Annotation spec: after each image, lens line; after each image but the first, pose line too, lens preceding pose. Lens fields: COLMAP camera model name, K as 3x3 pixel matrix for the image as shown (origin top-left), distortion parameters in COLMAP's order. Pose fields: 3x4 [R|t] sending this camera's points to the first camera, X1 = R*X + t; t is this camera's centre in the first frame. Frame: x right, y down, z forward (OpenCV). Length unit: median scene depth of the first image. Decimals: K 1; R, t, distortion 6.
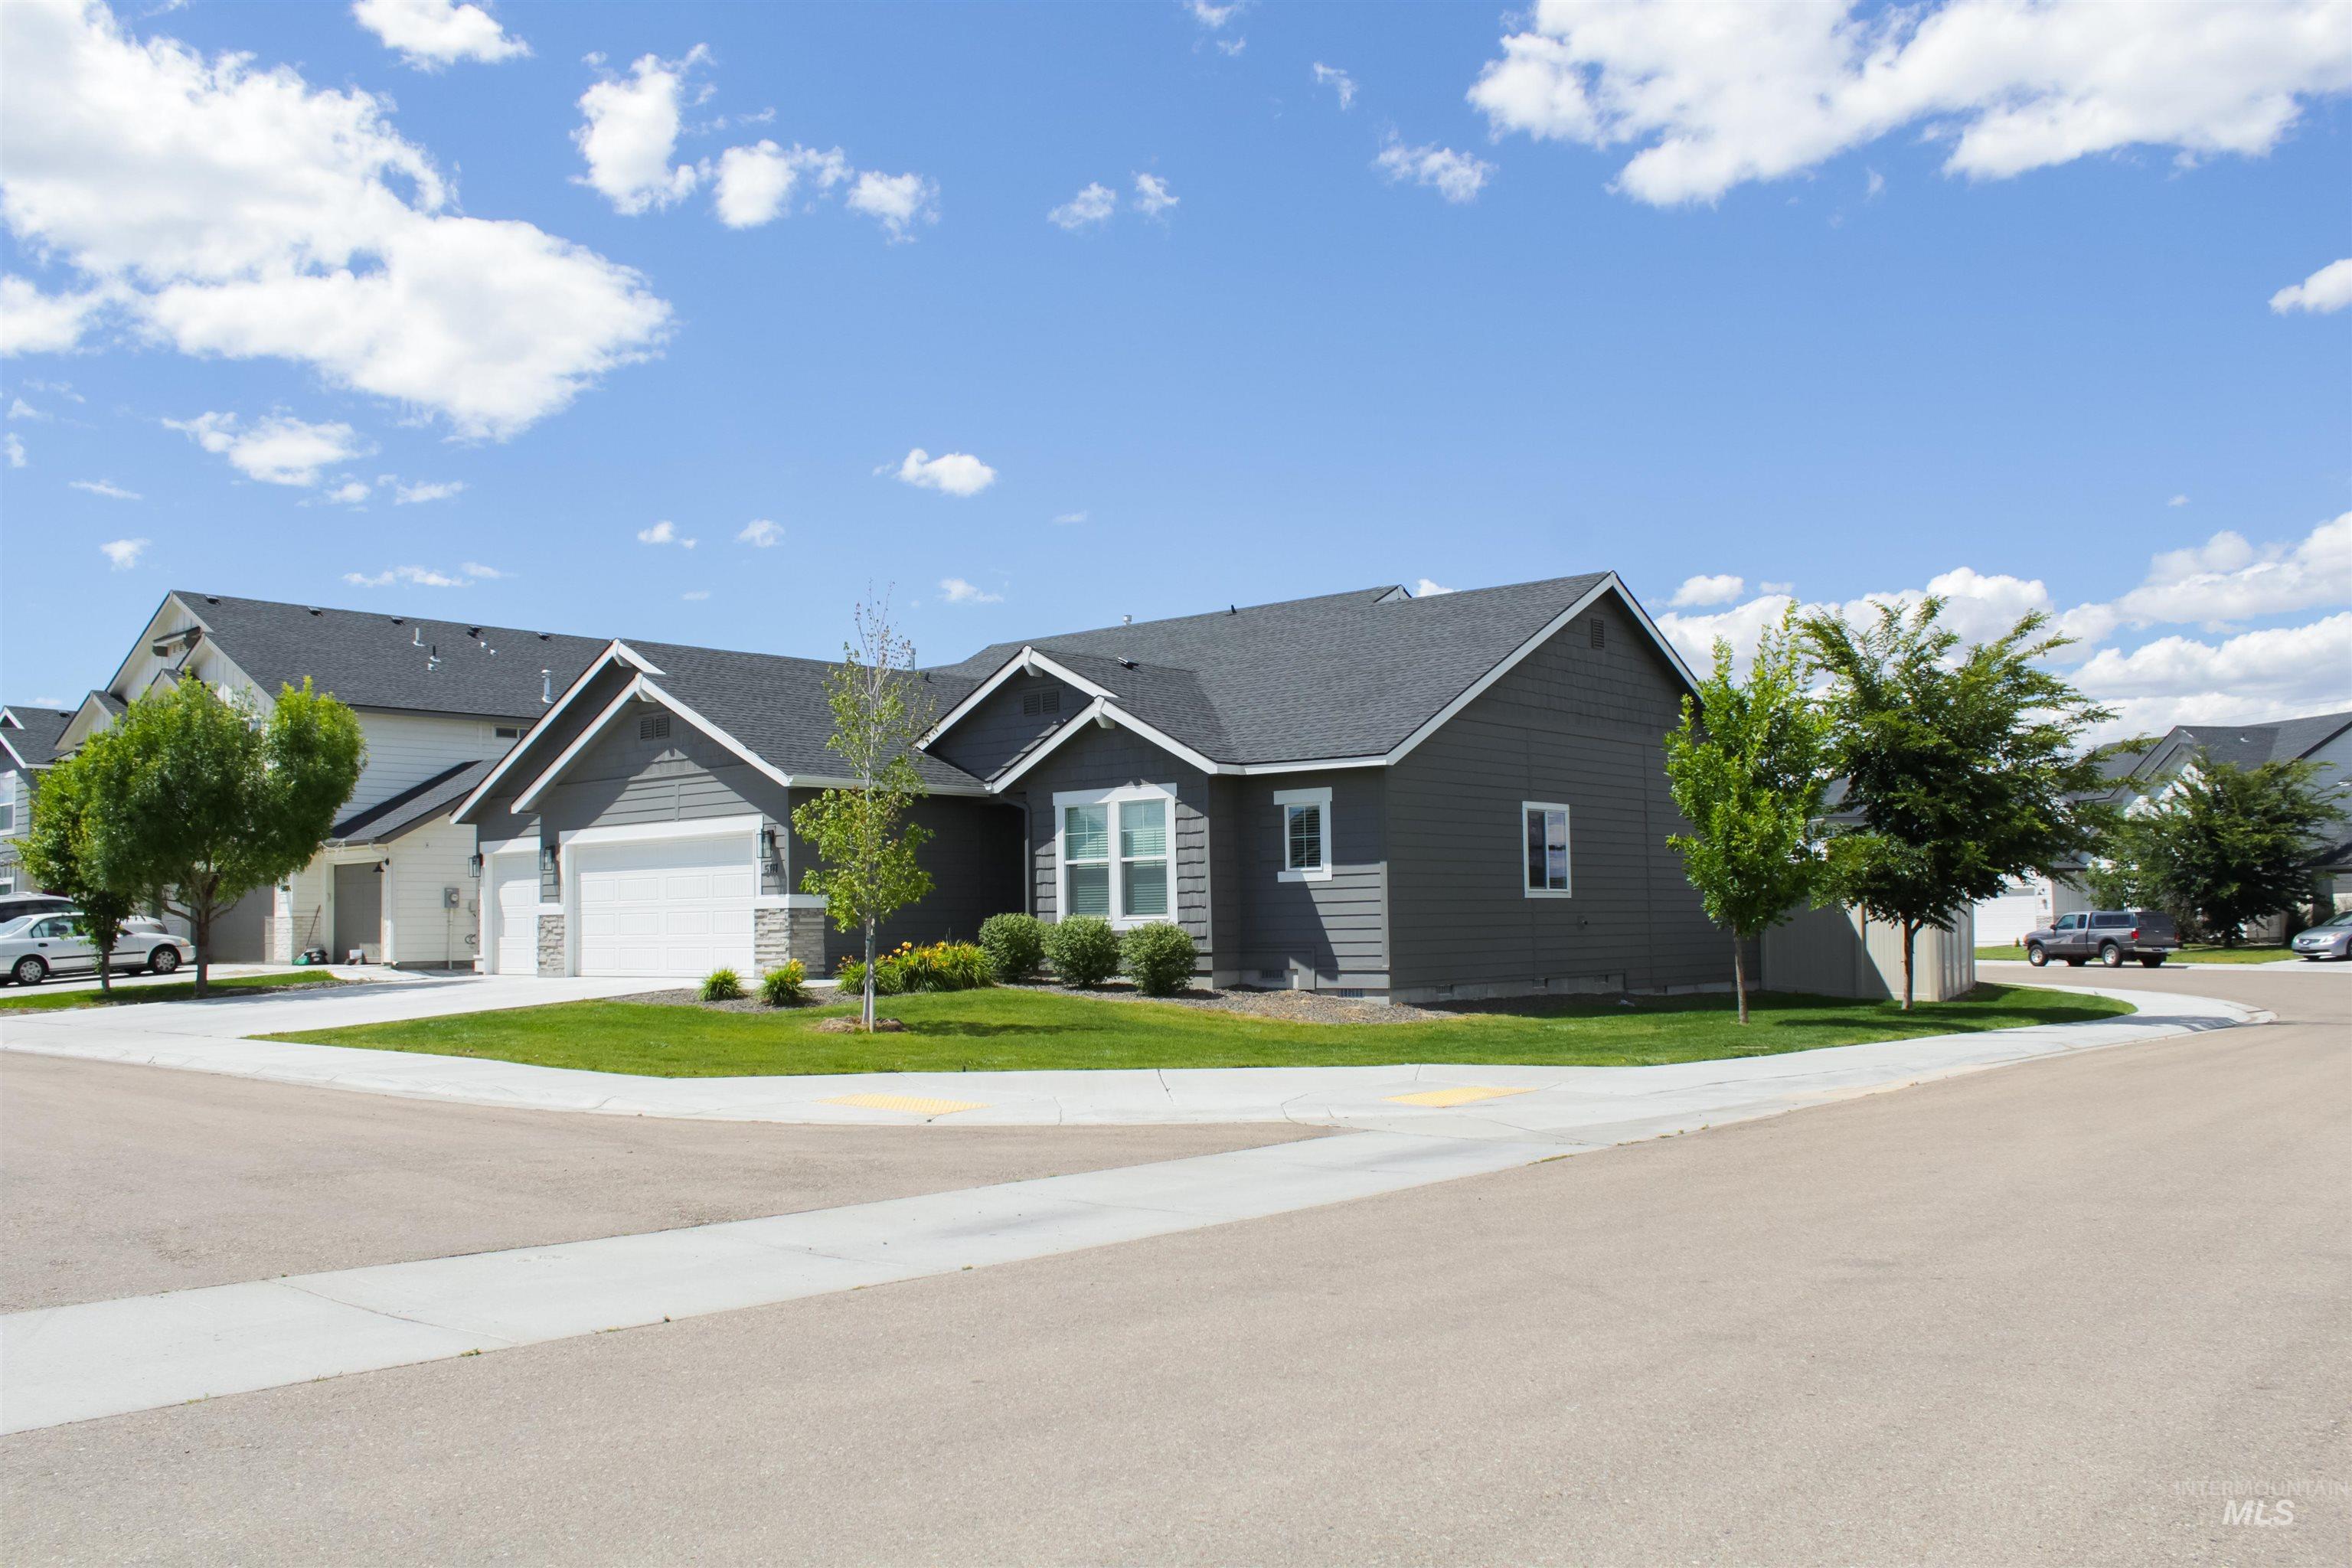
lens RADIAL K [[2054.2, 0, 1176.0], [0, 2054.2, 784.0], [0, 0, 1]] dist [0.006190, 0.002689]
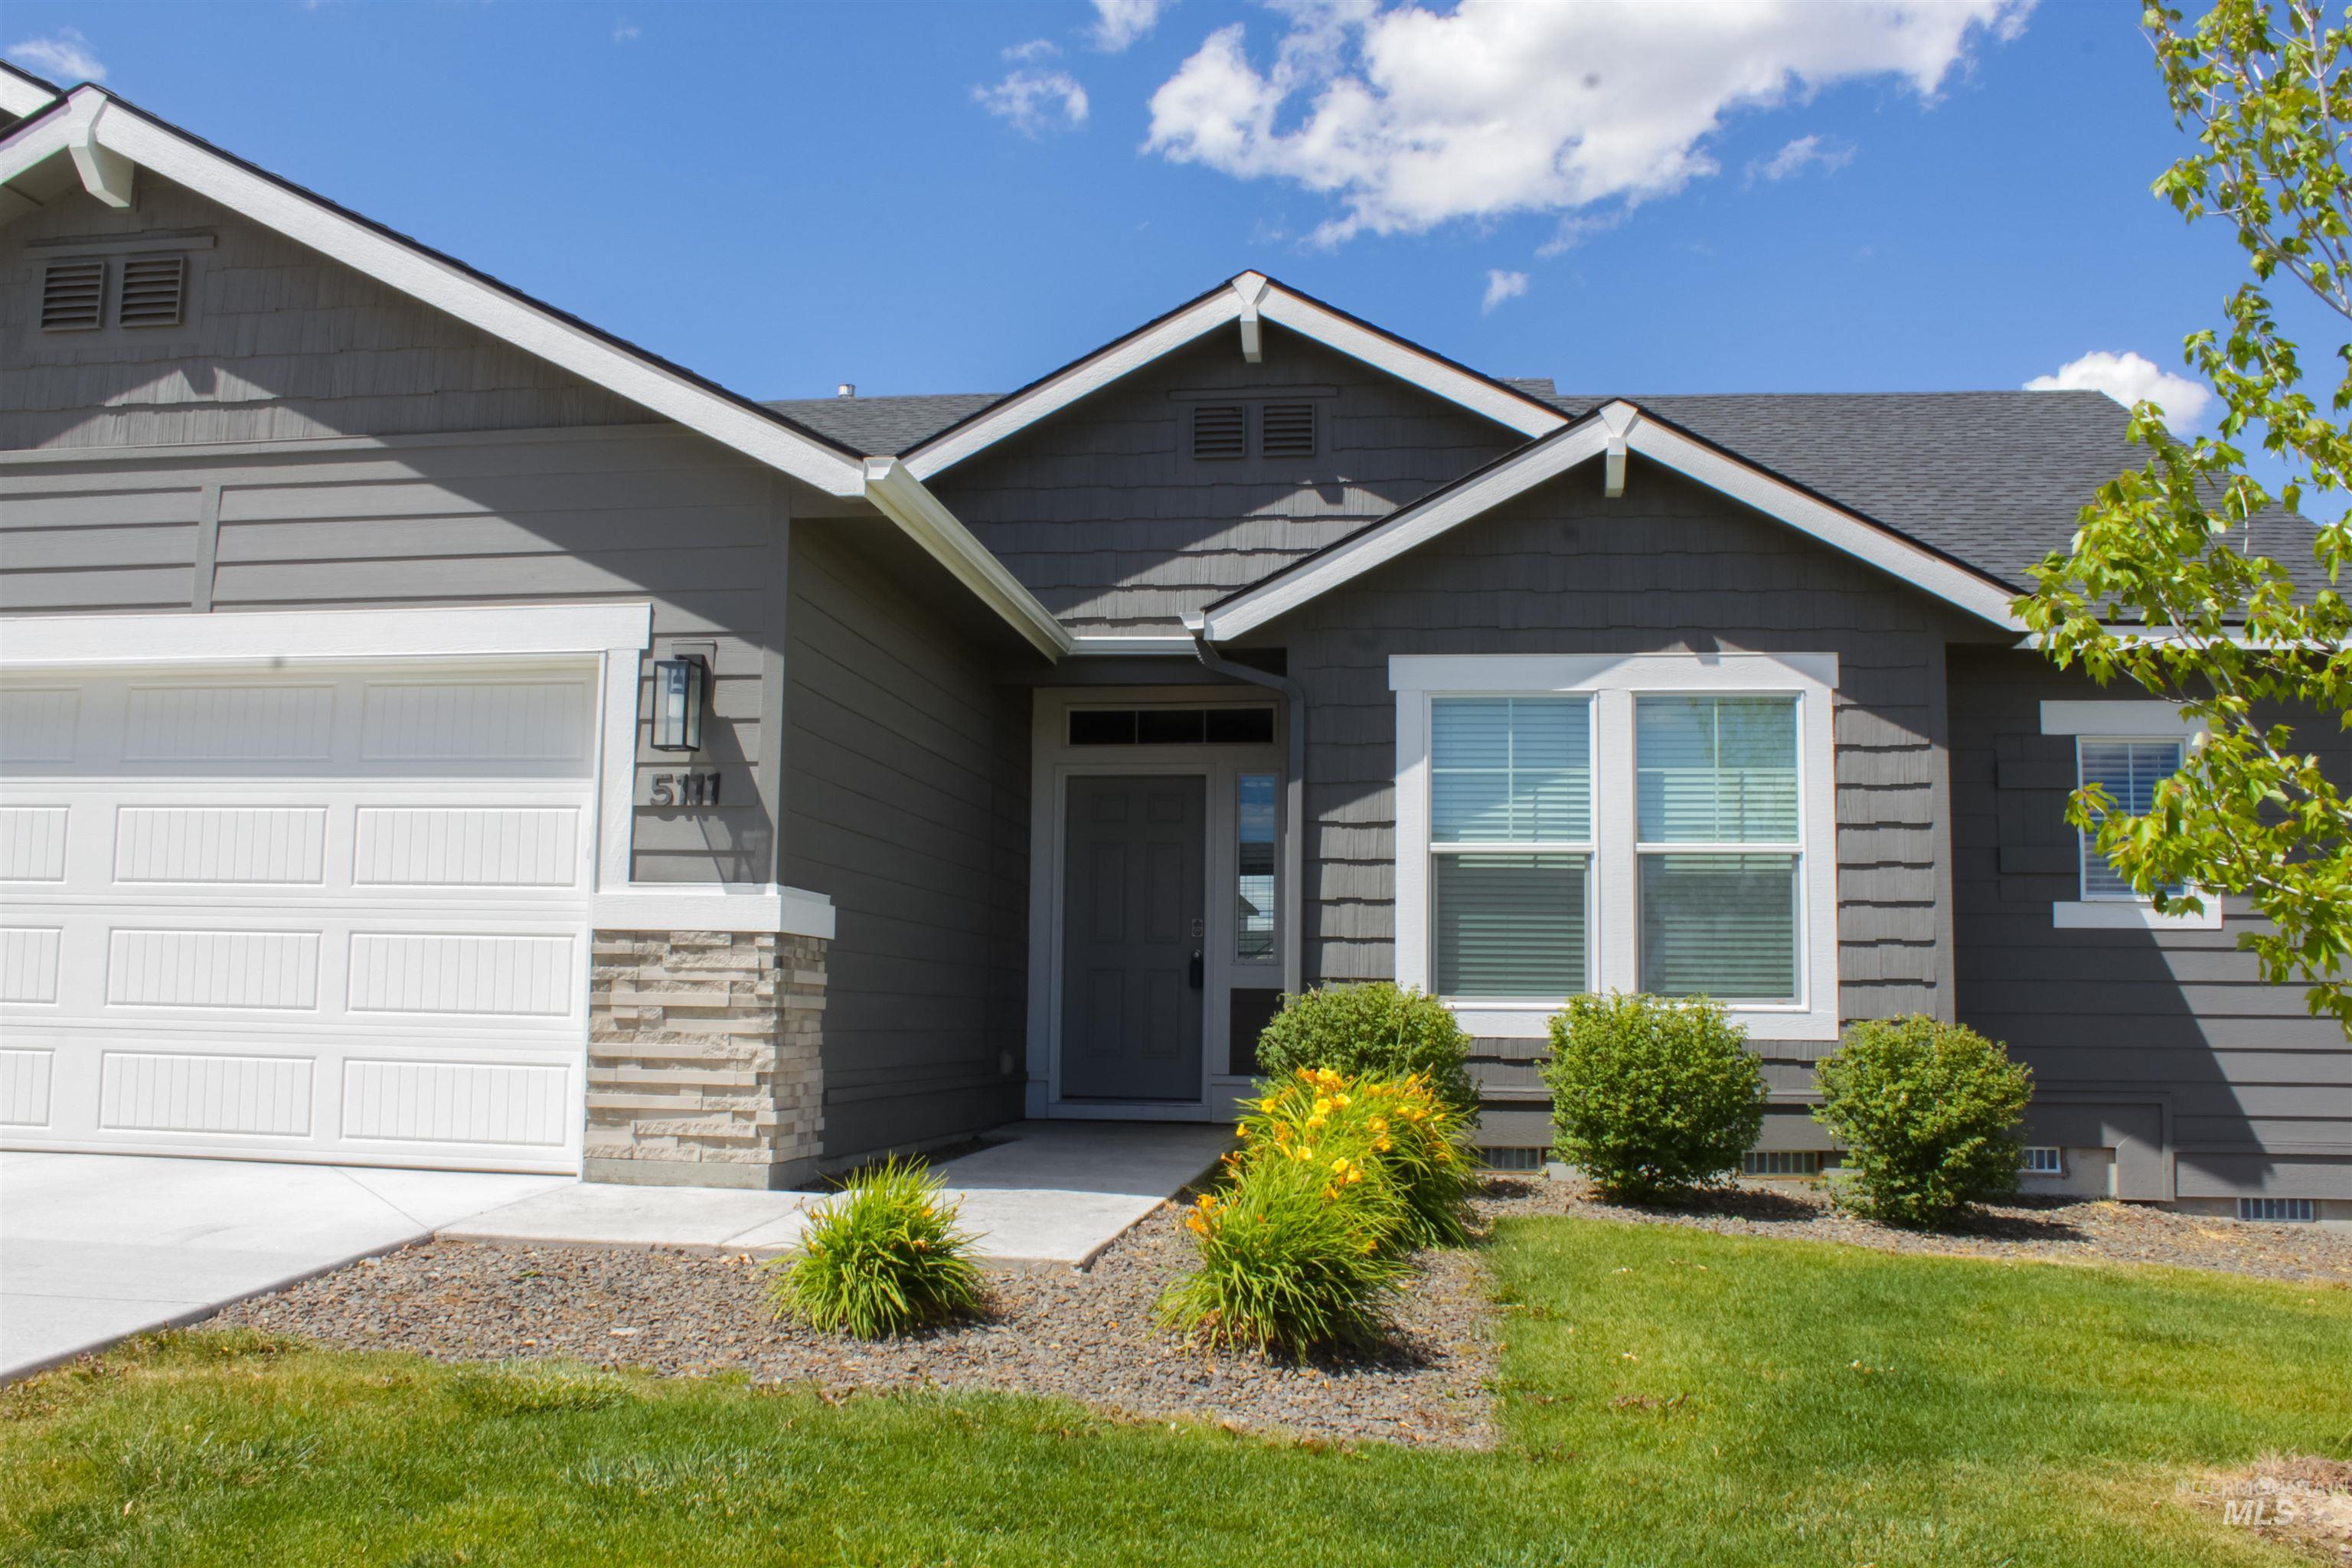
lens RADIAL K [[2062.2, 0, 1176.0], [0, 2062.2, 784.0], [0, 0, 1]] dist [-0.084658, 0.009183]
pose [[0.842695, 0.089430, 0.530911, -0.291183], [-0.066958, 0.995860, -0.061470, 0.053287], [-0.534211, 0.016251, 0.845195, 0.727513]]
